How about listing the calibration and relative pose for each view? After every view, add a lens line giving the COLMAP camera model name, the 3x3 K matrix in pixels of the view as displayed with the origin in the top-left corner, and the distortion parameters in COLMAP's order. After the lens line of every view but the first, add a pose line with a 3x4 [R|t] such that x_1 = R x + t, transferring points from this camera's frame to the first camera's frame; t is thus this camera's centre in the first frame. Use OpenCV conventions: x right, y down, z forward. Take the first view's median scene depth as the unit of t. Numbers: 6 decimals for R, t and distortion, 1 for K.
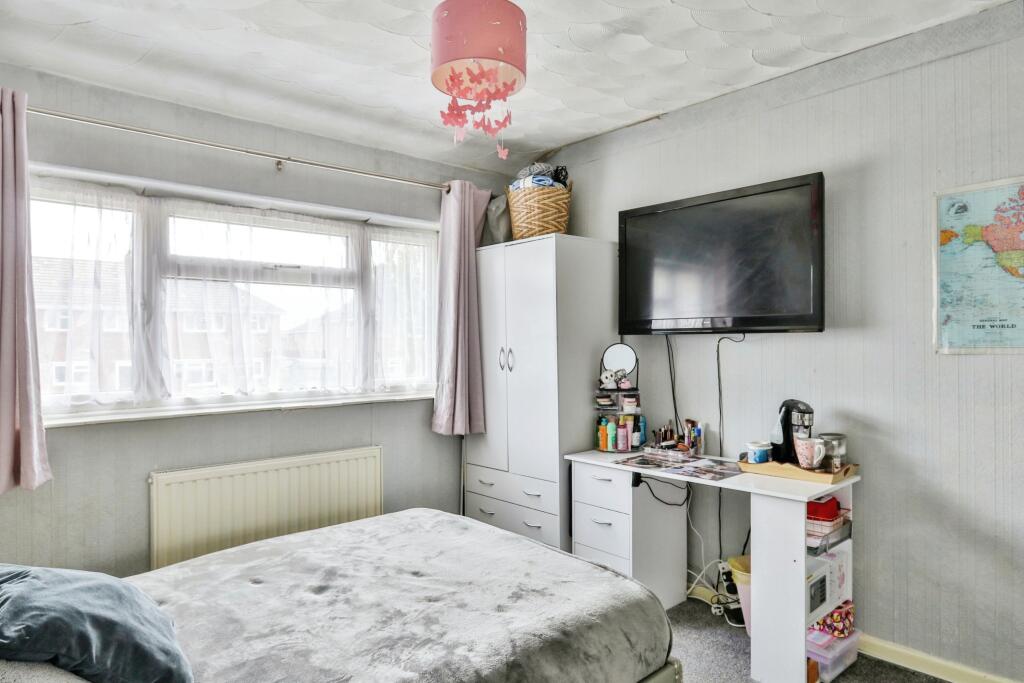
lens RADIAL K [[608.5, 0, 514.8], [0, 608.5, 353.5], [0, 0, 1]] dist [-0.001658, -0.000088]
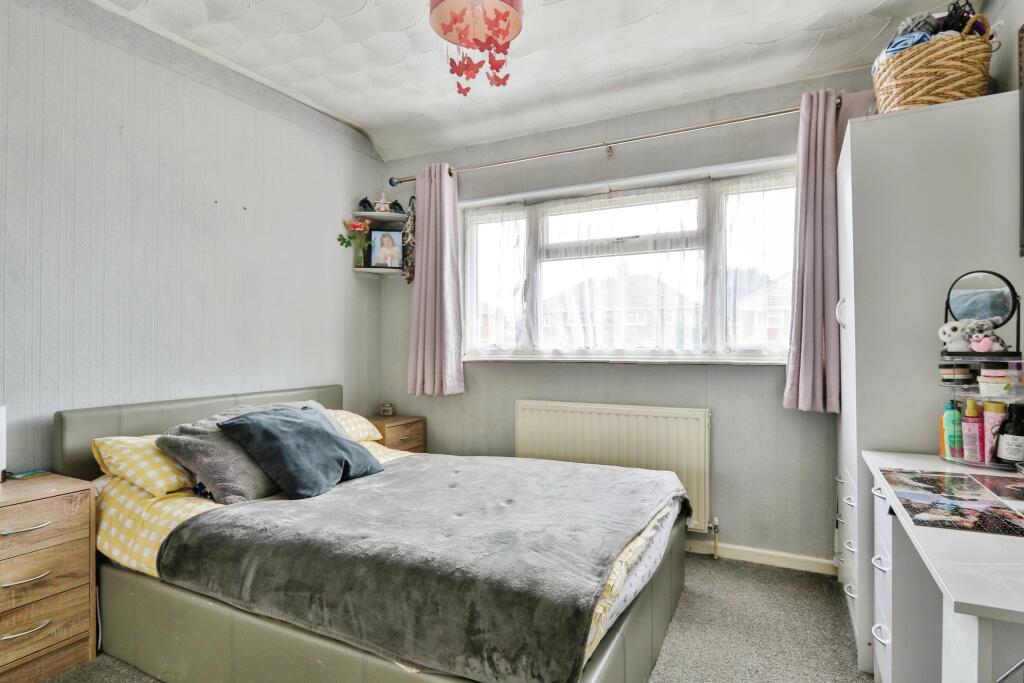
lens RADIAL K [[548.0, 0, 512.0], [0, 548.0, 341.5], [0, 0, 1]] dist [-0.001899, 0.000511]
pose [[0.373135, 0.002272, -0.927774, 0.481749], [-0.009128, 0.999958, -0.001222, 0.052012], [0.927732, 0.008924, 0.373140, 0.415381]]
